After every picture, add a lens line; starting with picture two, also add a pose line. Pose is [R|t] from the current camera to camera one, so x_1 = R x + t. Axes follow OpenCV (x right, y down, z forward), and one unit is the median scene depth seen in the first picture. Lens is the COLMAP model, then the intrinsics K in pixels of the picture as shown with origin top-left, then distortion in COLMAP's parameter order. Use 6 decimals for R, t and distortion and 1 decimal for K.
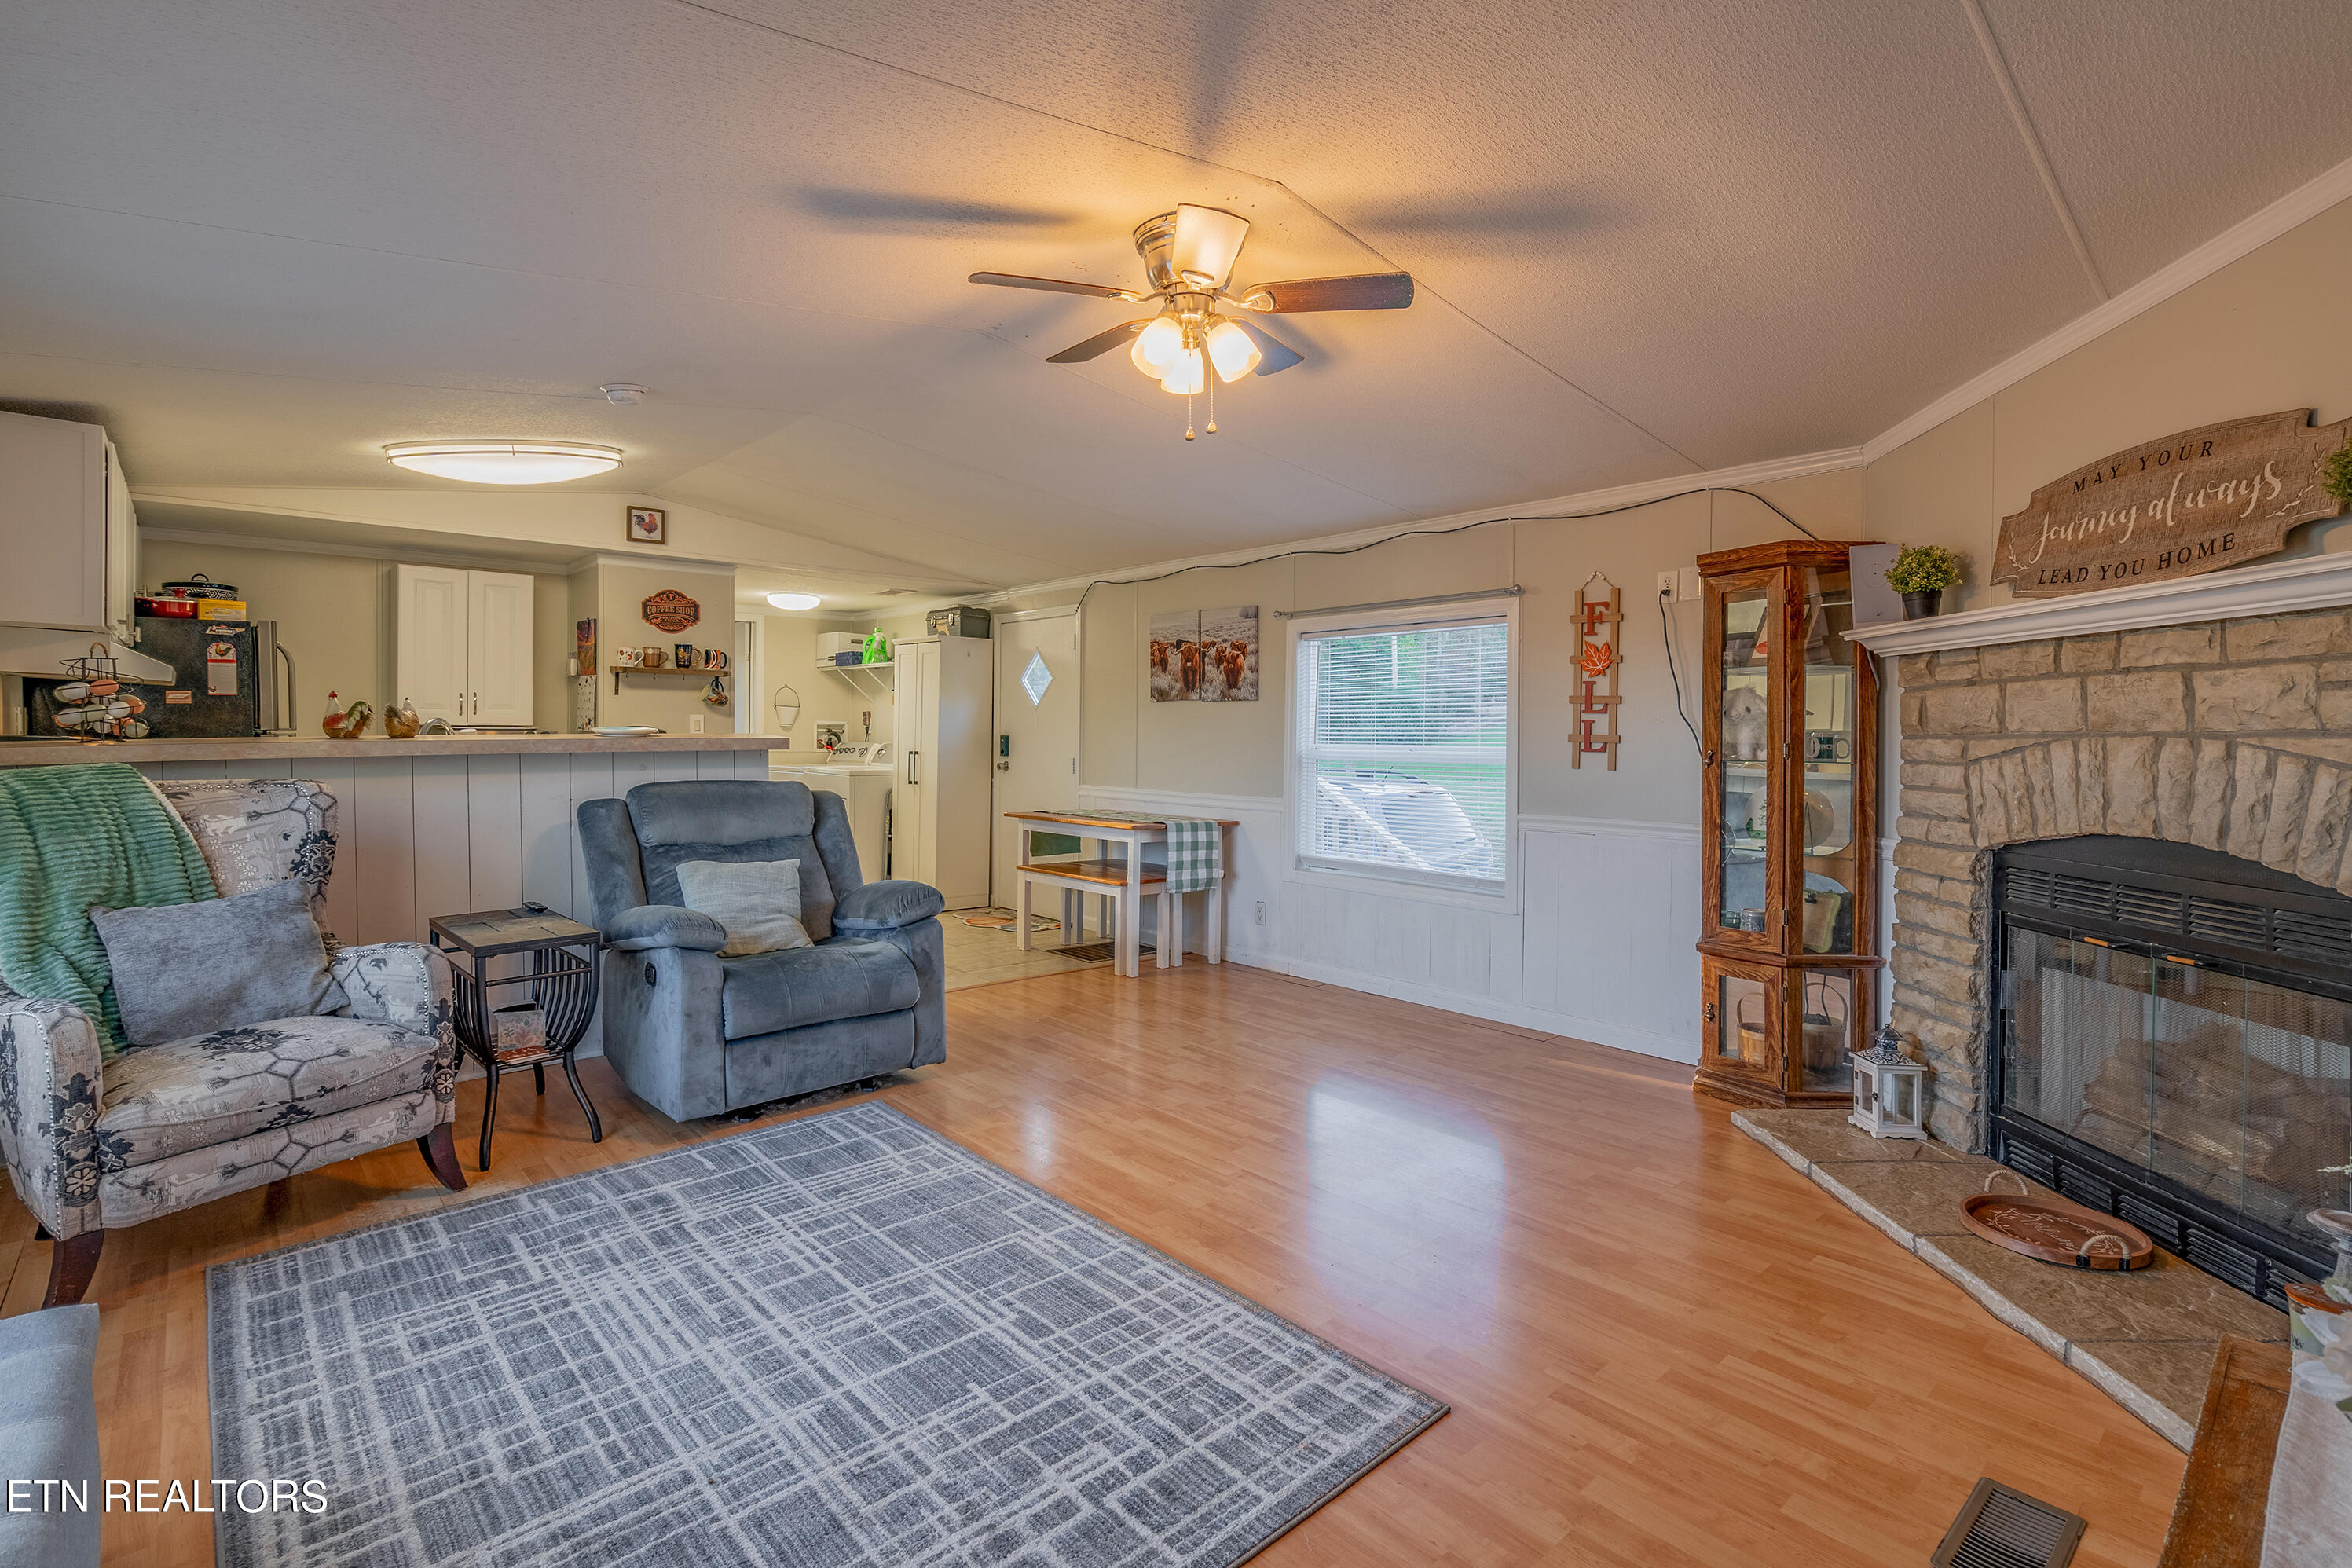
lens RADIAL K [[1076.4, 0, 1195.5], [0, 1076.4, 730.6], [0, 0, 1]] dist [-0.006346, 0.002954]
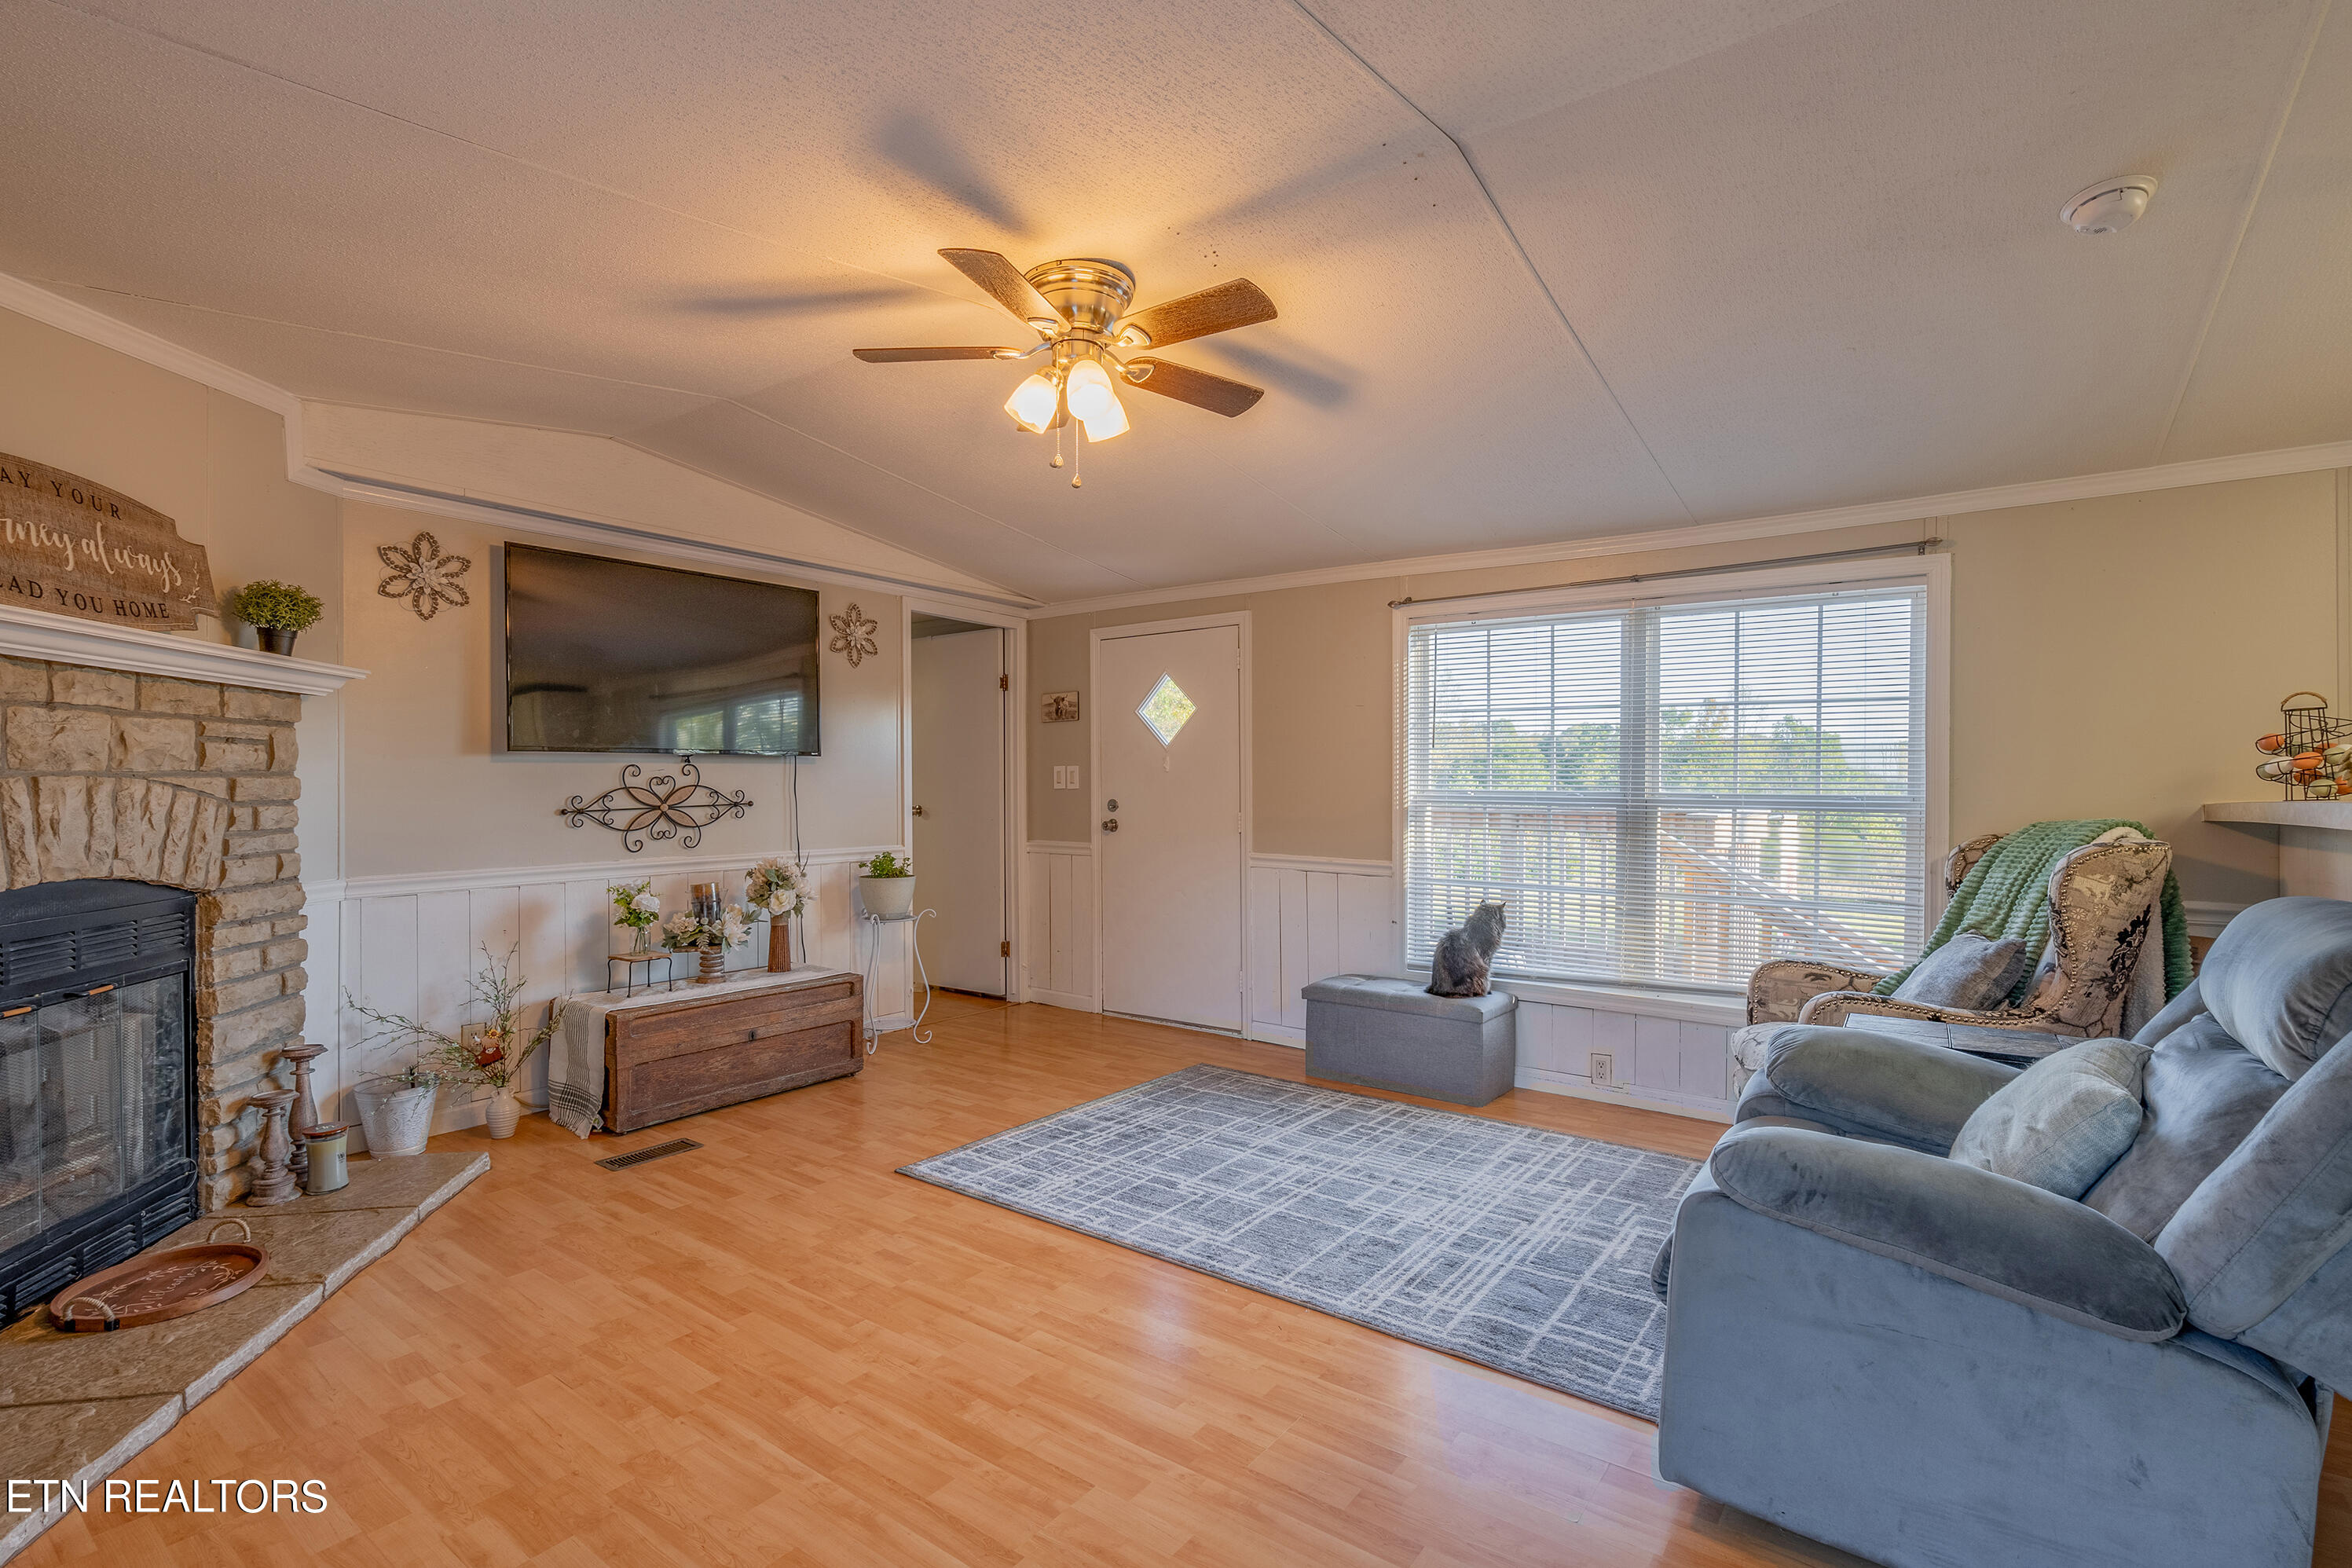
lens RADIAL K [[1076.4, 0, 1240.0], [0, 1076.4, 794.3], [0, 0, 1]] dist [-0.006346, 0.002954]
pose [[-0.969807, -0.003686, -0.243848, 0.107959], [-0.006336, 0.999929, 0.010083, 0.006410], [0.243793, 0.011323, -0.969761, 2.456721]]
